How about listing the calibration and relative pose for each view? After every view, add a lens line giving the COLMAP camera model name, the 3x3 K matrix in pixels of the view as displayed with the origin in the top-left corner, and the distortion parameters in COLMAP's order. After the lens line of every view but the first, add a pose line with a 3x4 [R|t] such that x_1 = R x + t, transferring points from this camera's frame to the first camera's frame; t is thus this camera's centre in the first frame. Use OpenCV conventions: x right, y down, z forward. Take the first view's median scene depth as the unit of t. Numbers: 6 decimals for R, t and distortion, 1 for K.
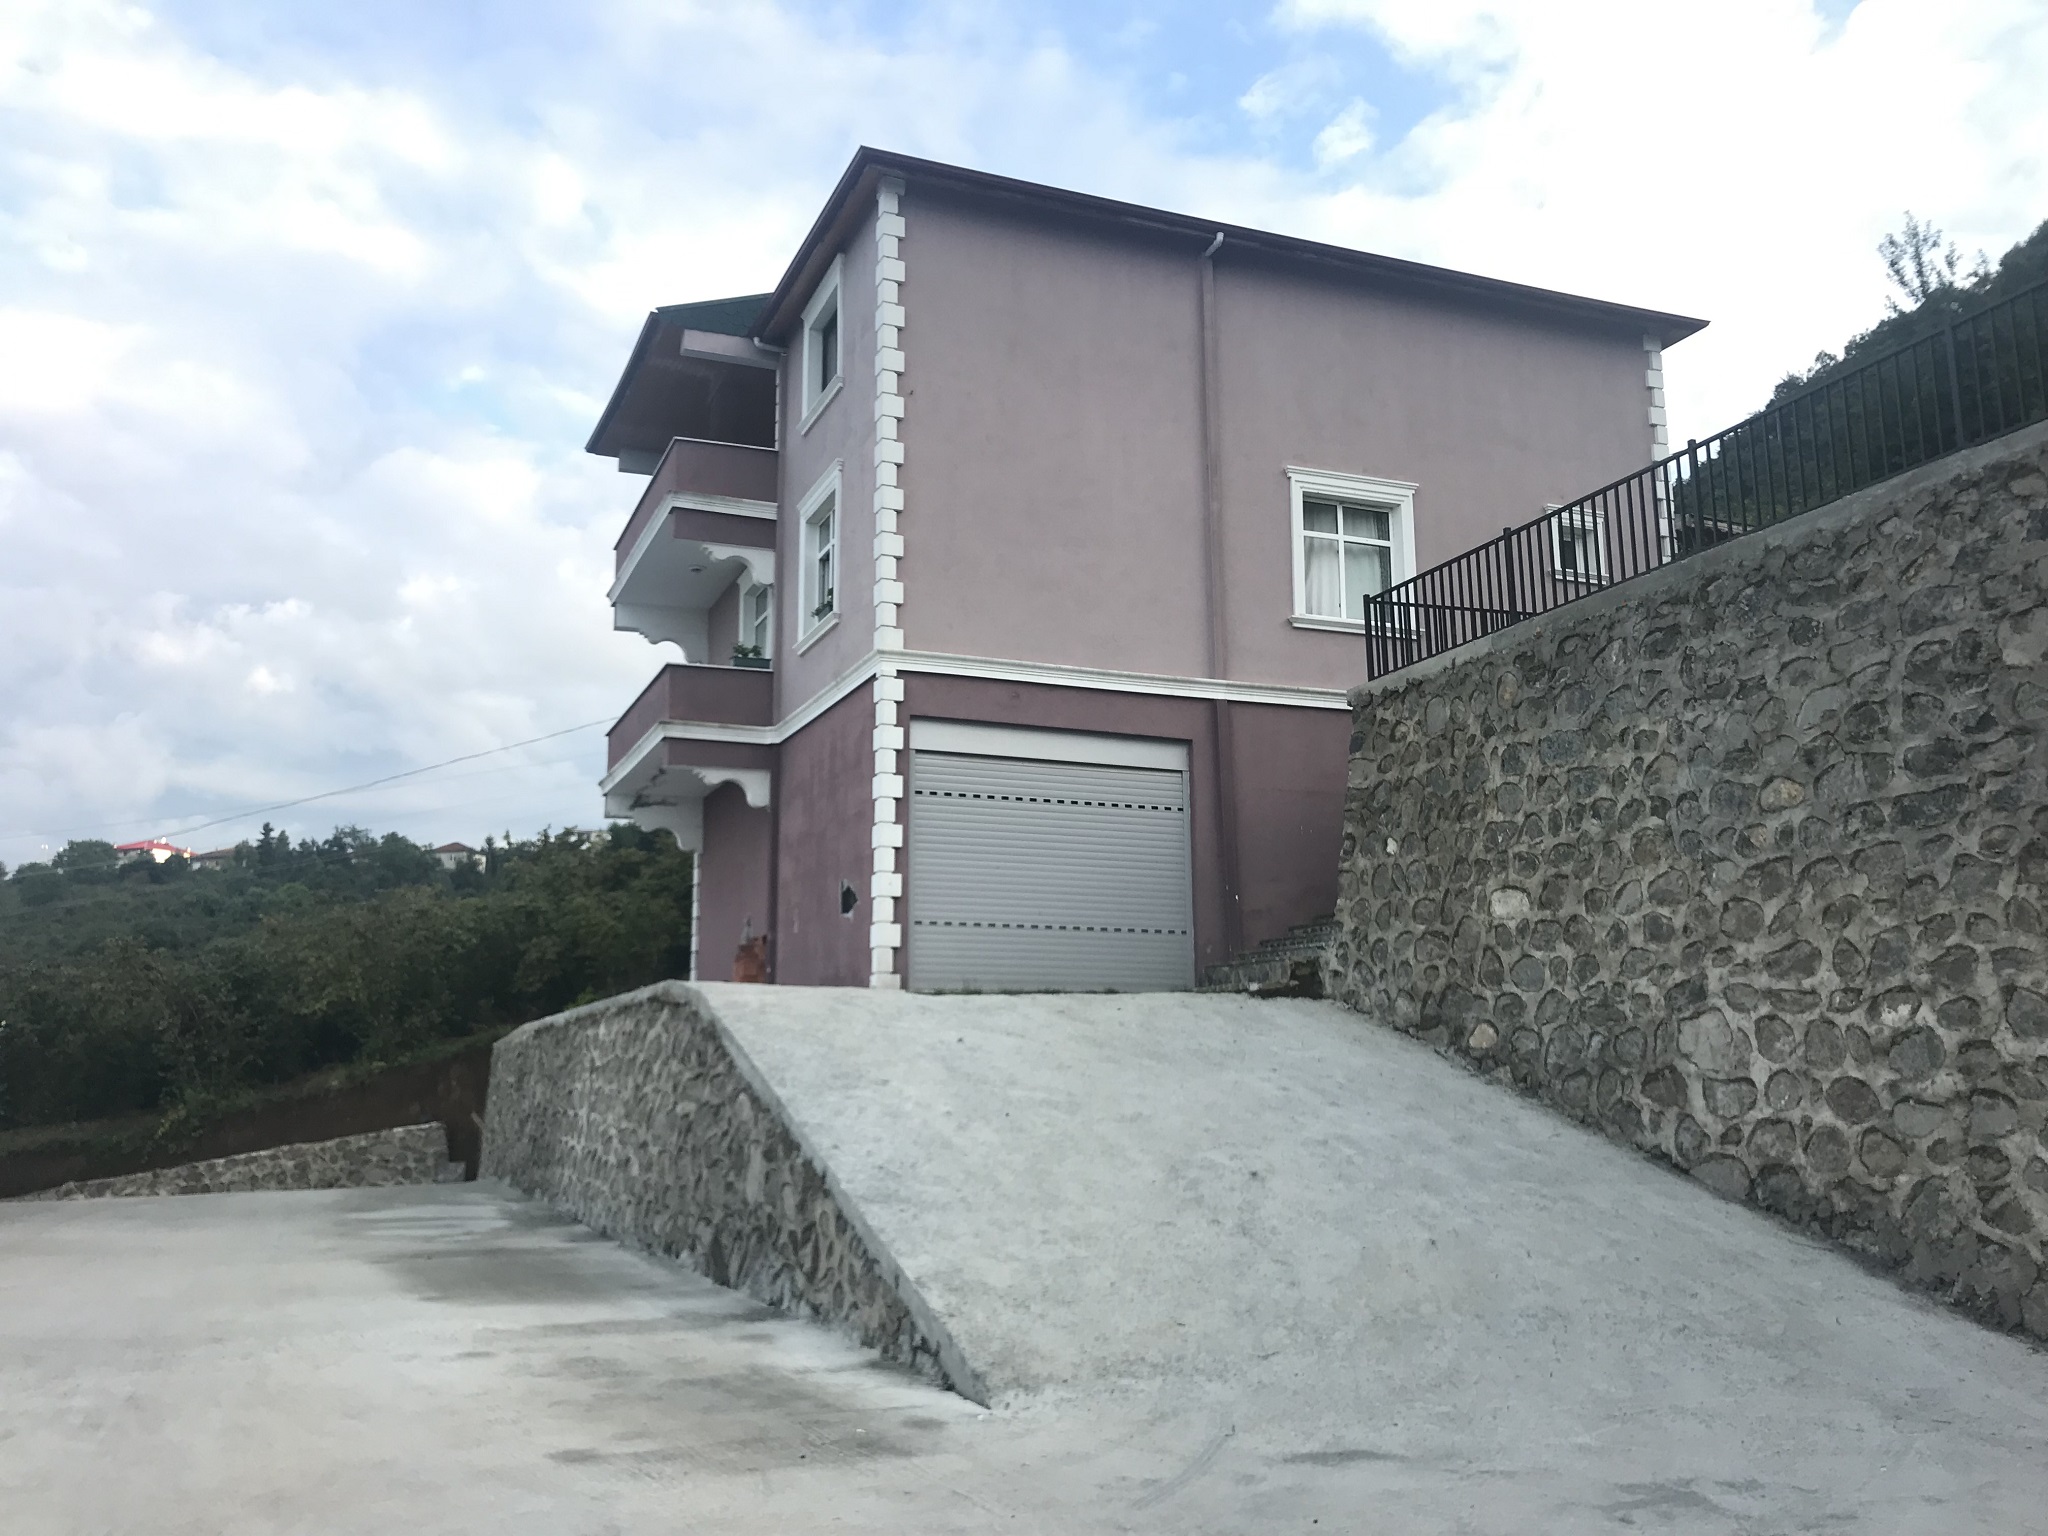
lens RADIAL K [[1714.8, 0, 1027.1], [0, 1714.8, 804.0], [0, 0, 1]] dist [0.044848, -0.042174]
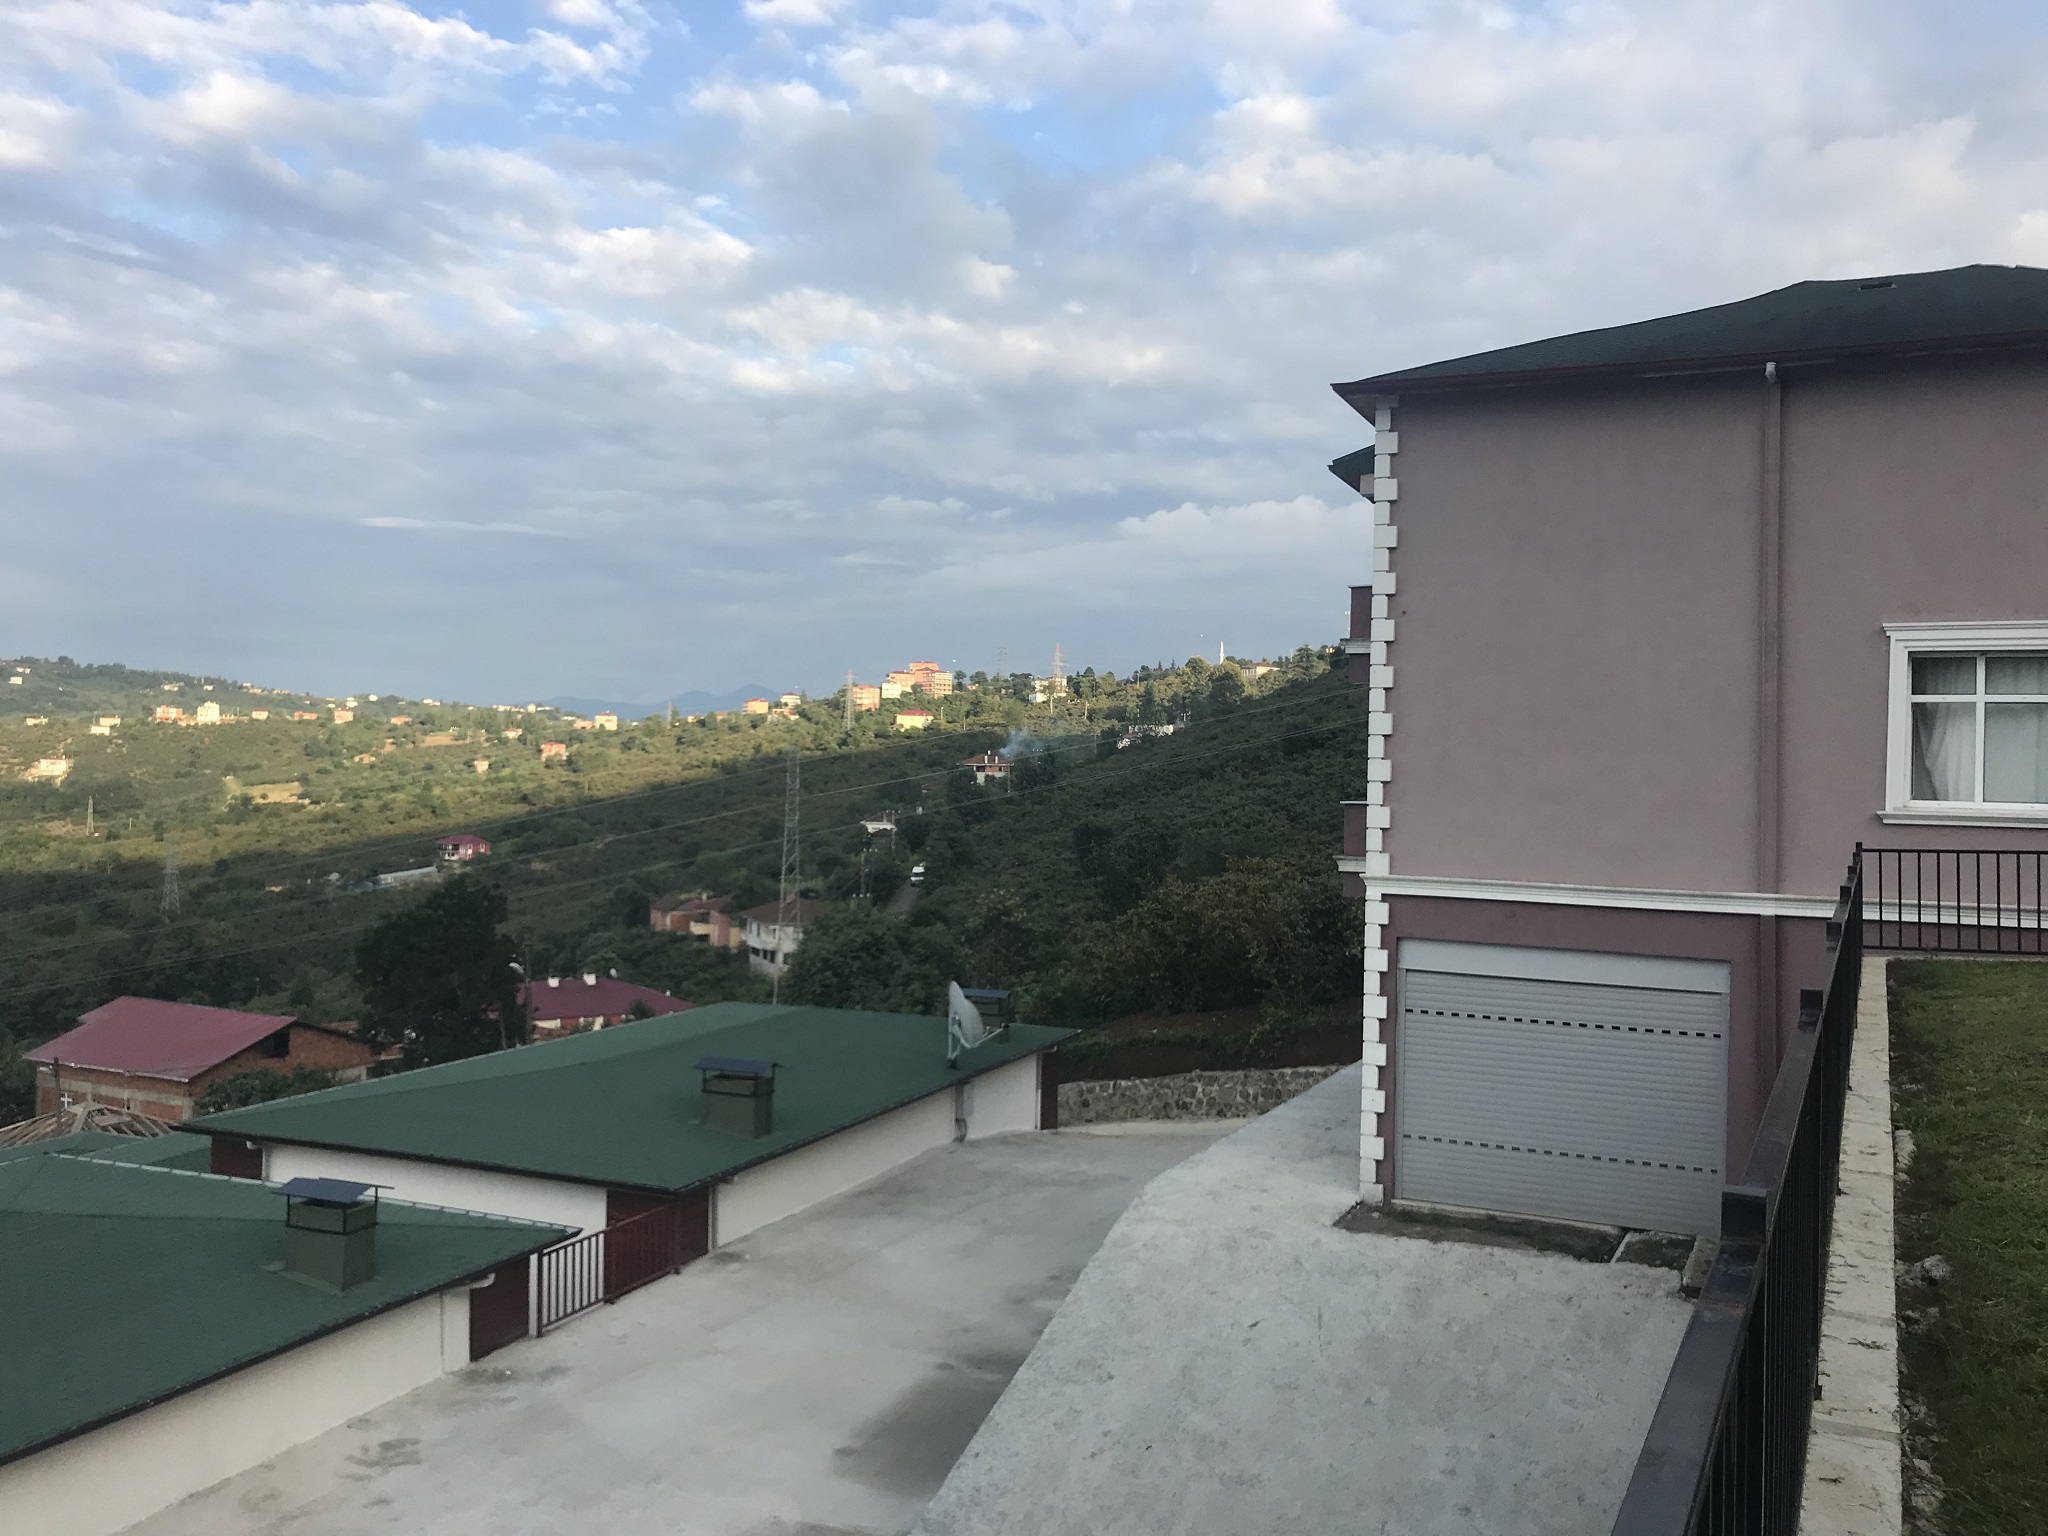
lens RADIAL K [[1714.8, 0, 1032.8], [0, 1714.8, 774.7], [0, 0, 1]] dist [0.044848, -0.042174]
pose [[0.681951, 0.023440, -0.731022, 0.500628], [0.088380, 0.989521, 0.114176, -0.266248], [0.726039, -0.142471, 0.672733, 0.138727]]
